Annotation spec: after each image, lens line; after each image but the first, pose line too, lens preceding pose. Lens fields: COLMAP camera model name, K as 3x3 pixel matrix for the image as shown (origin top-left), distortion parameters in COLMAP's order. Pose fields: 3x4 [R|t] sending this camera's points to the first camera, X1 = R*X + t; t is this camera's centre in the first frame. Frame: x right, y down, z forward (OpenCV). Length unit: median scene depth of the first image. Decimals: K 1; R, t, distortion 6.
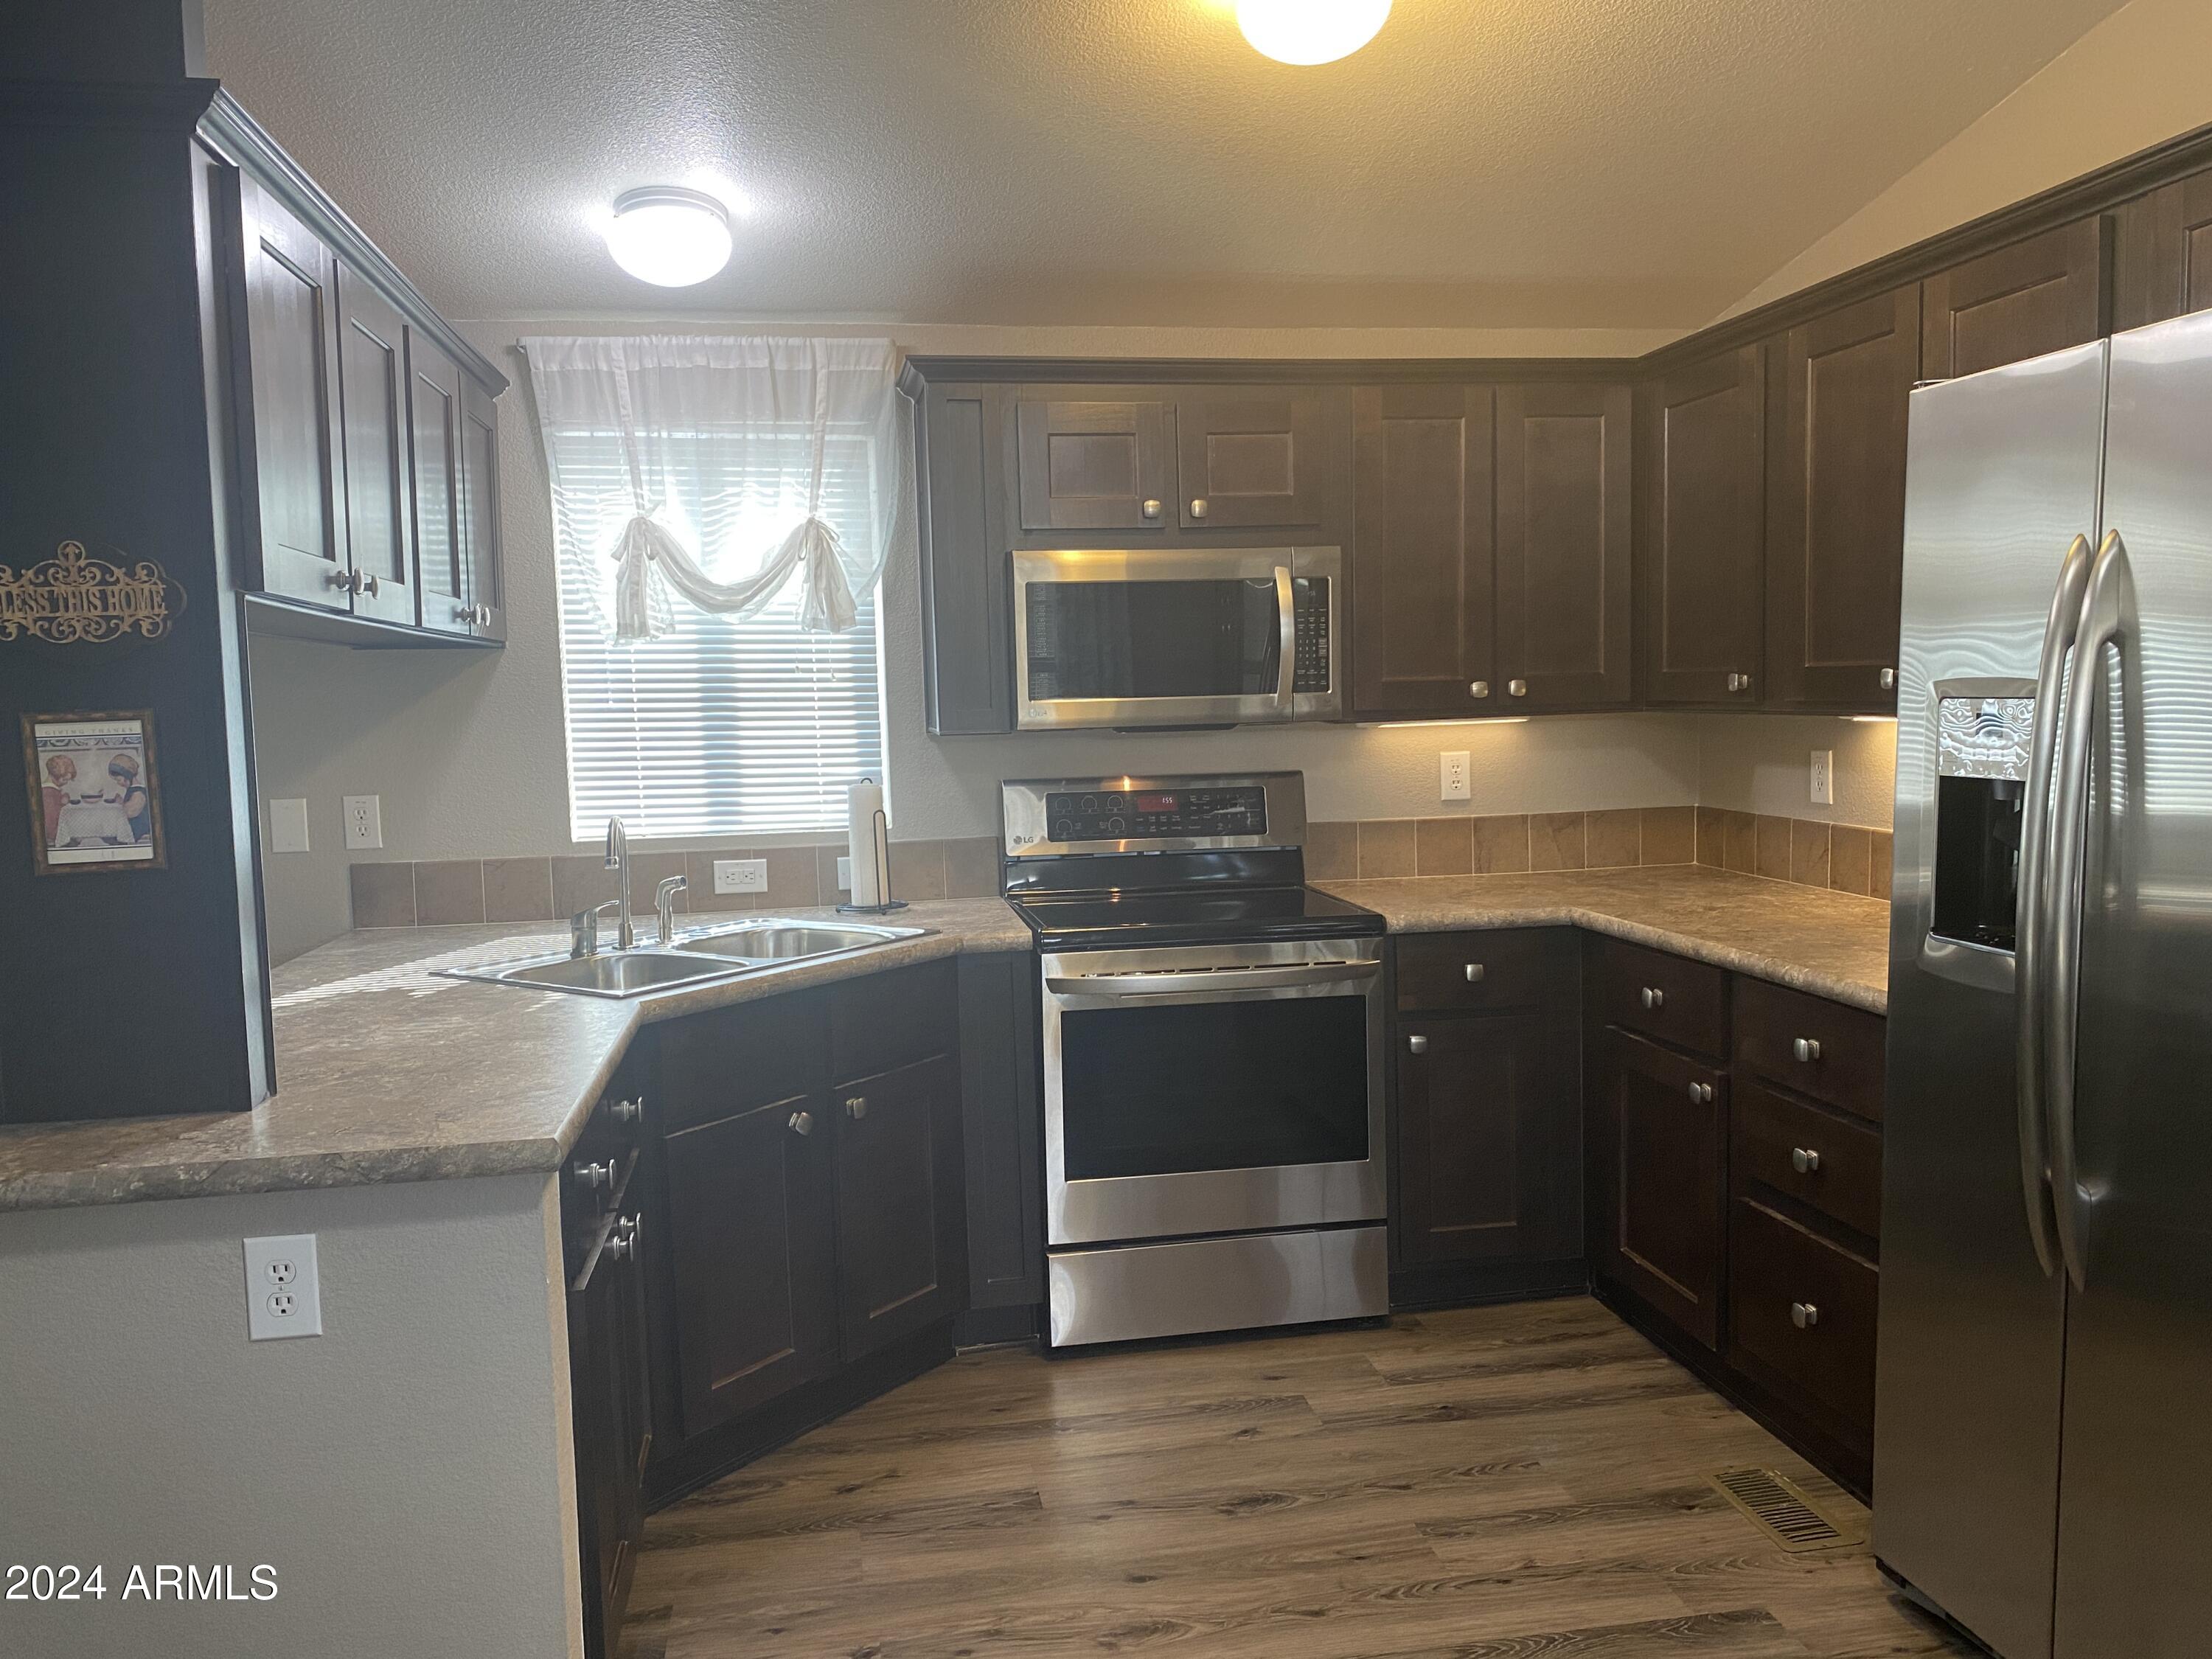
lens RADIAL K [[1676.7, 0, 1102.7], [0, 1676.7, 830.6], [0, 0, 1]] dist [-0.000324, 0.000530]
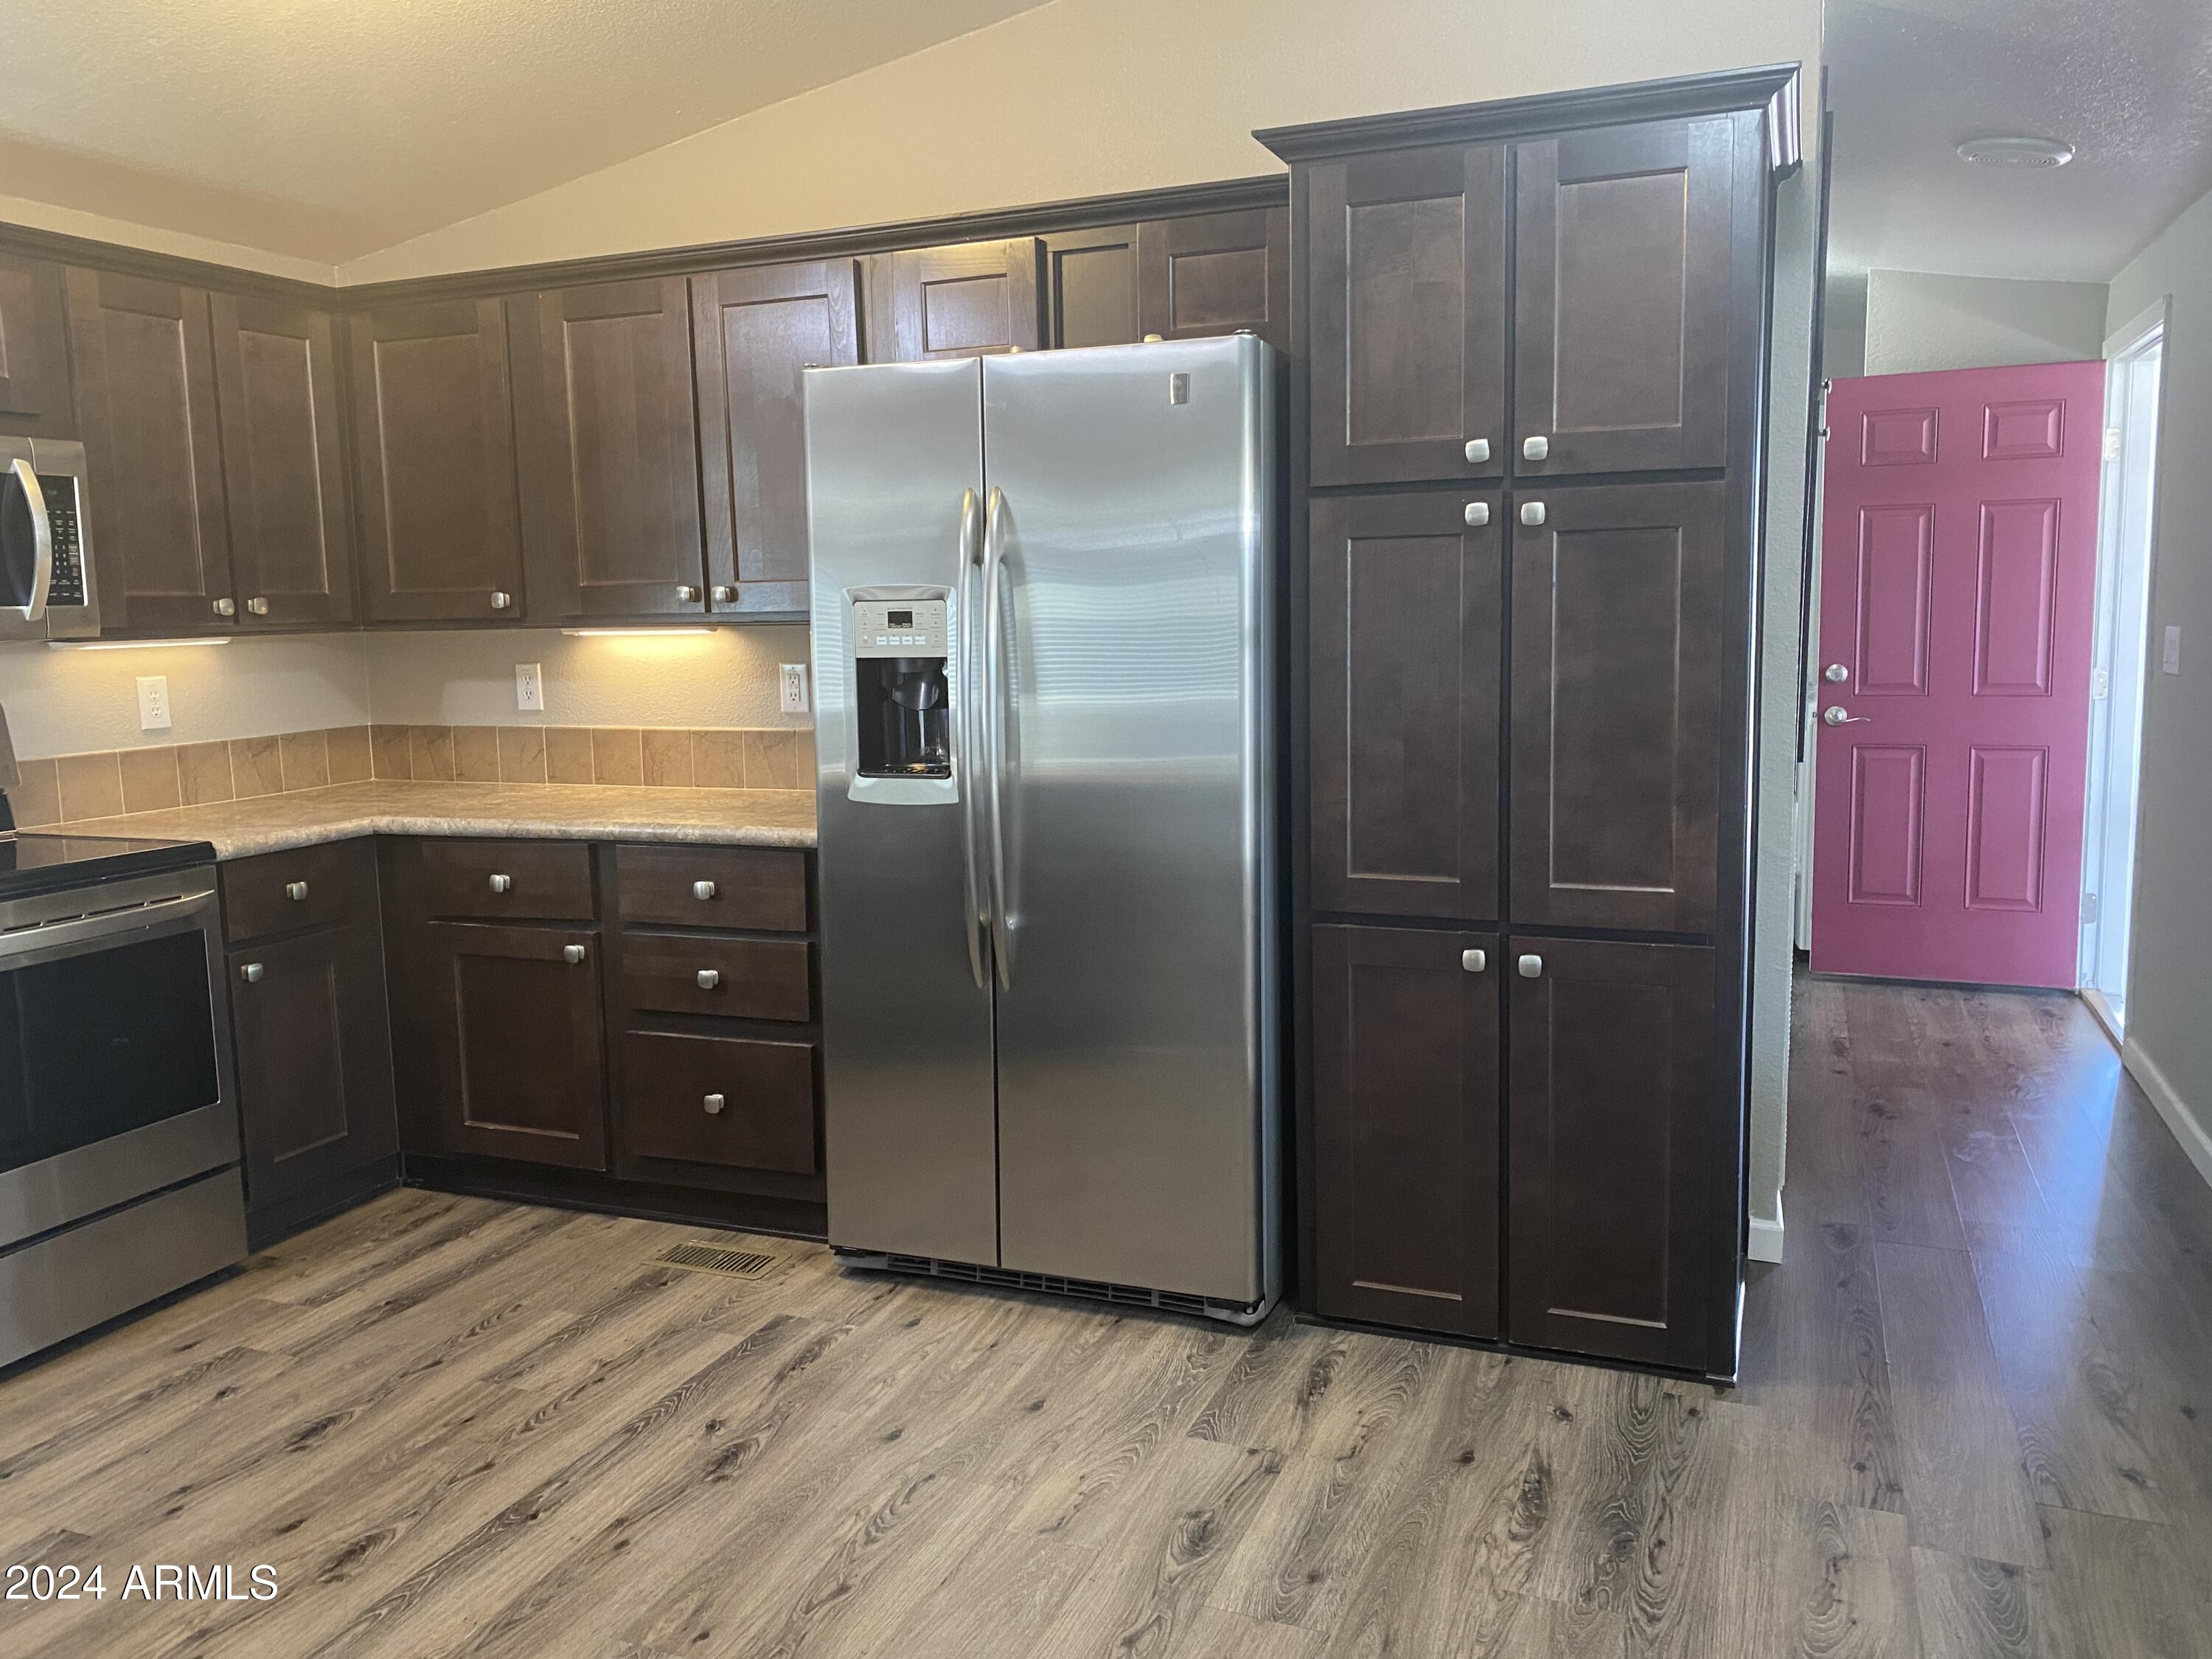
lens RADIAL K [[1676.7, 0, 1109.0], [0, 1676.7, 828.6], [0, 0, 1]] dist [-0.000324, 0.000530]
pose [[0.519530, -0.098498, 0.848756, -0.401508], [0.078674, 0.994628, 0.067269, 0.021095], [-0.850822, 0.031827, 0.524489, 0.077470]]
